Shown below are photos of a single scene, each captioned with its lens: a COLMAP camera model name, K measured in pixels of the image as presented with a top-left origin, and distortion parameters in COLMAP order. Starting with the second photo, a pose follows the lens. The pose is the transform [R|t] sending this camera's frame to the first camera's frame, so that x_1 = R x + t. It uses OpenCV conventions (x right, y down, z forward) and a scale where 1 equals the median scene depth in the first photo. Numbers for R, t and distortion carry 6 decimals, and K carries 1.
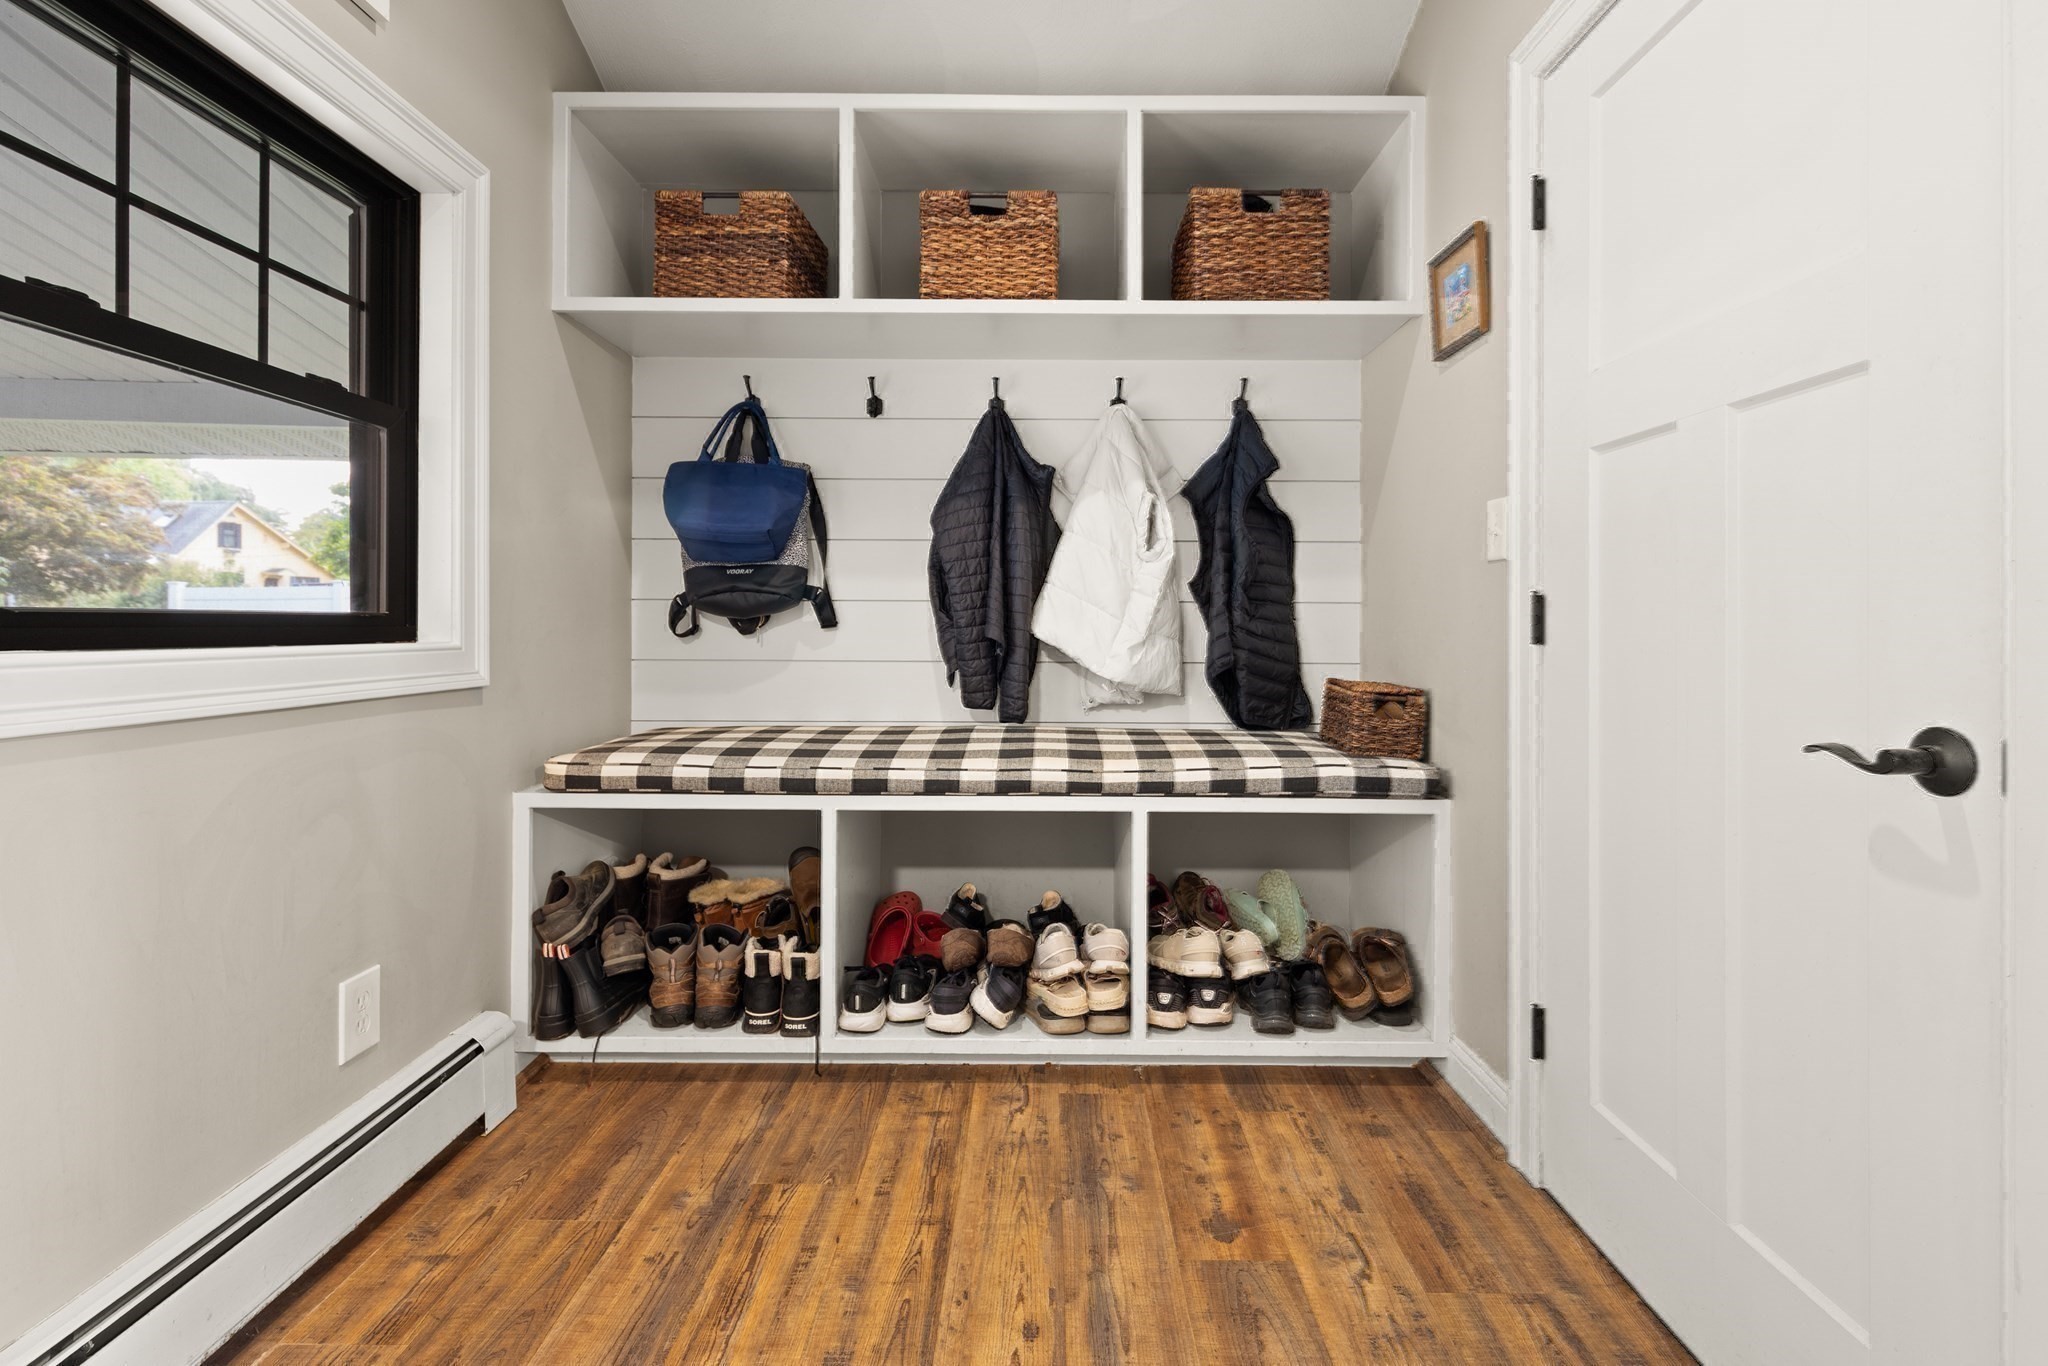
lens RADIAL K [[956.6, 0, 1033.3], [0, 956.6, 623.7], [0, 0, 1]] dist [0.007476, -0.000350]
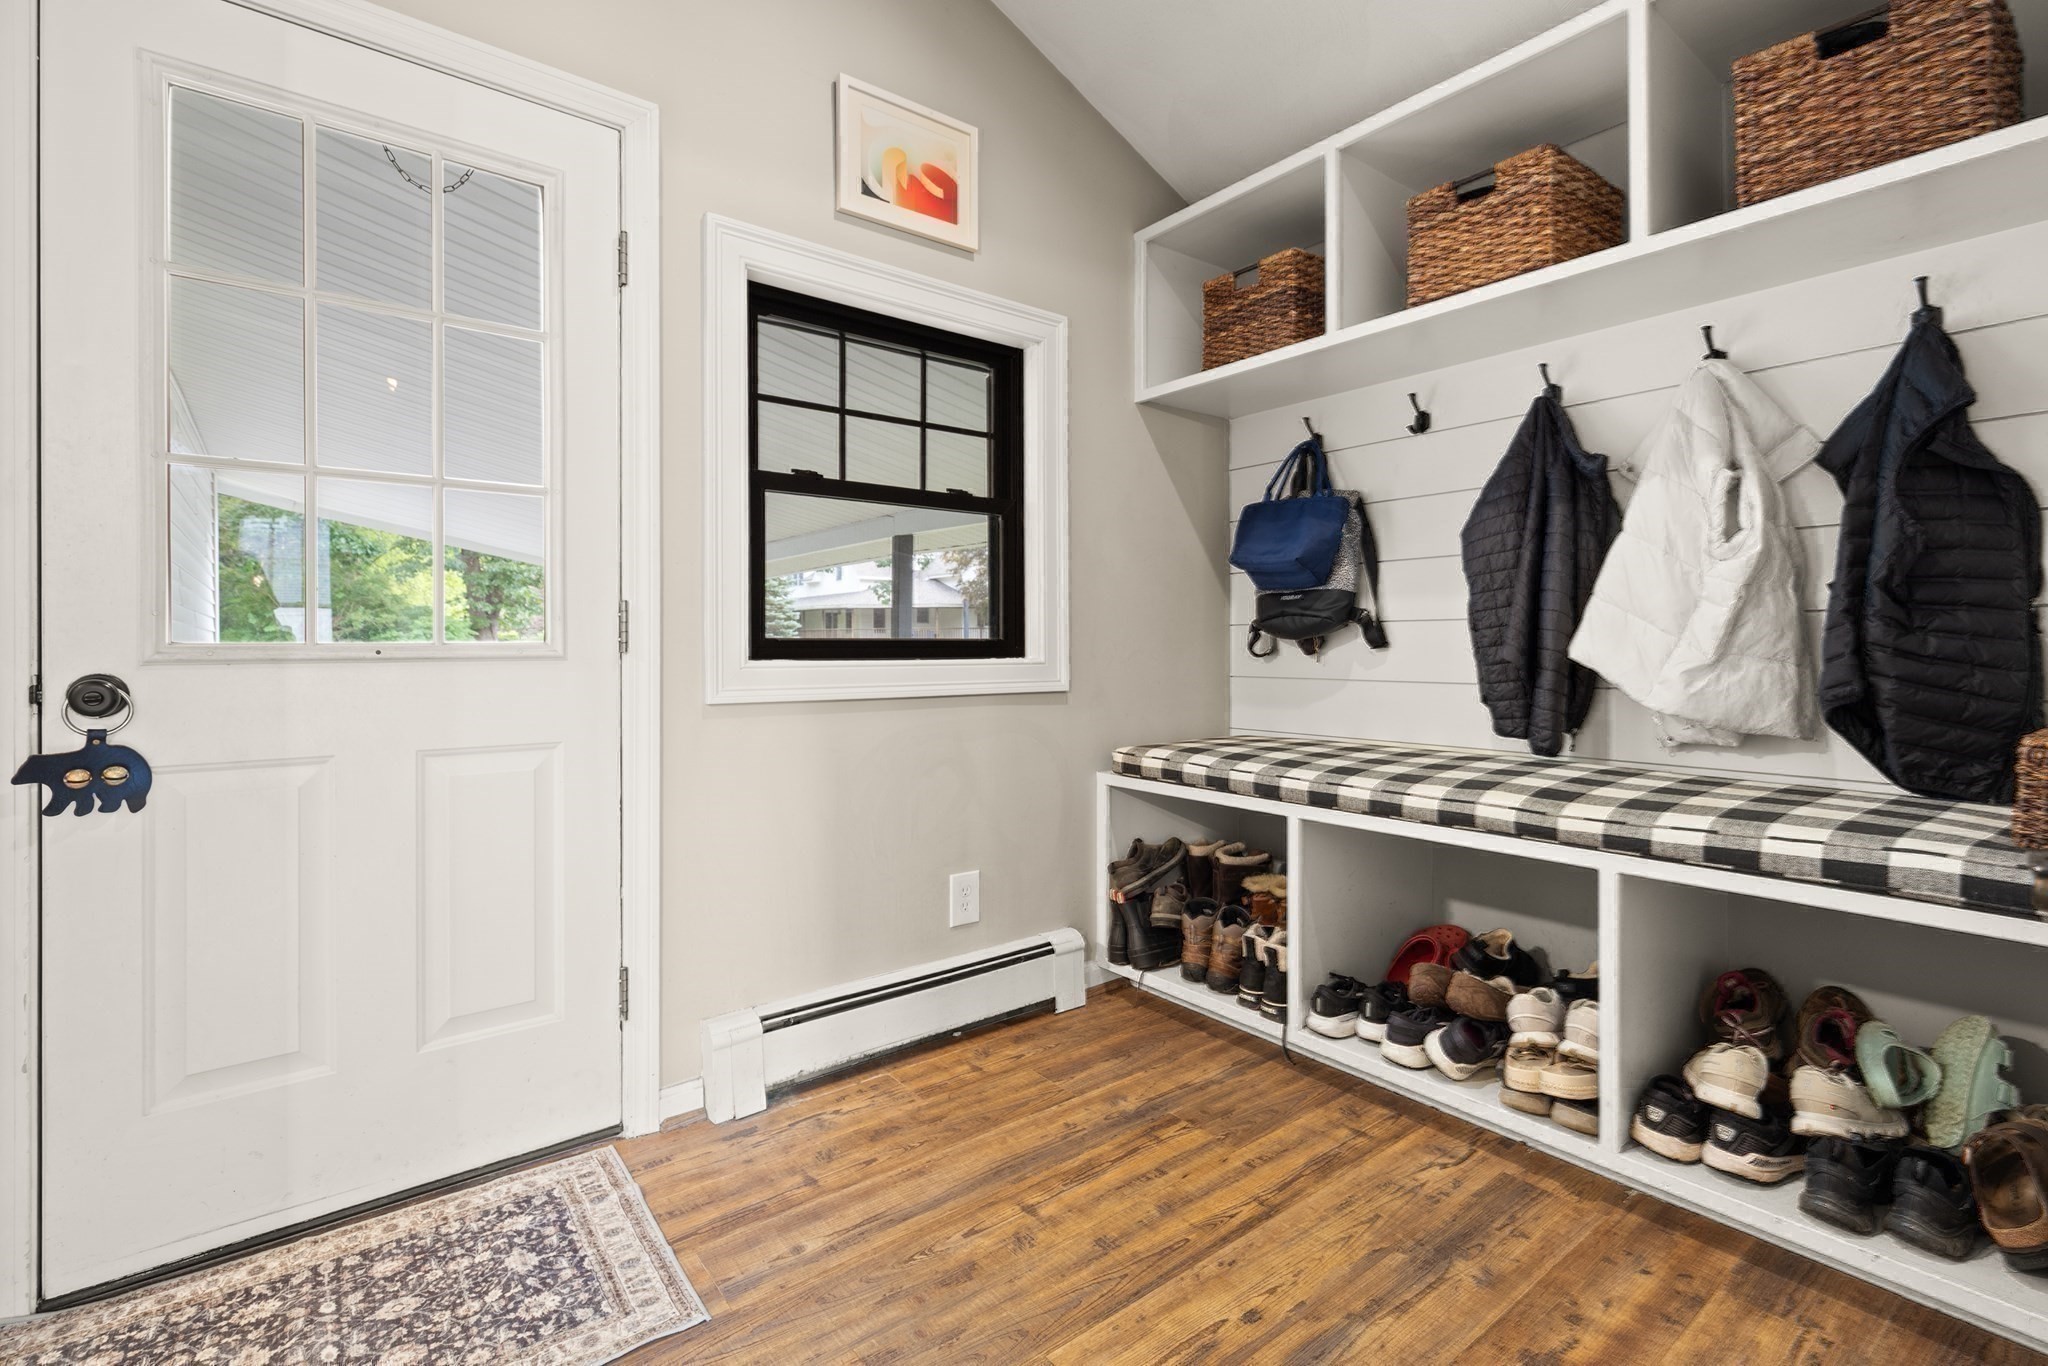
lens RADIAL K [[942.5, 0, 1033.7], [0, 942.5, 644.5], [0, 0, 1]] dist [0.001270, -0.000161]
pose [[0.620421, -0.007662, -0.784232, 0.429834], [0.004141, 0.999970, -0.006494, 0.006455], [0.784258, 0.000781, 0.620434, 0.113680]]
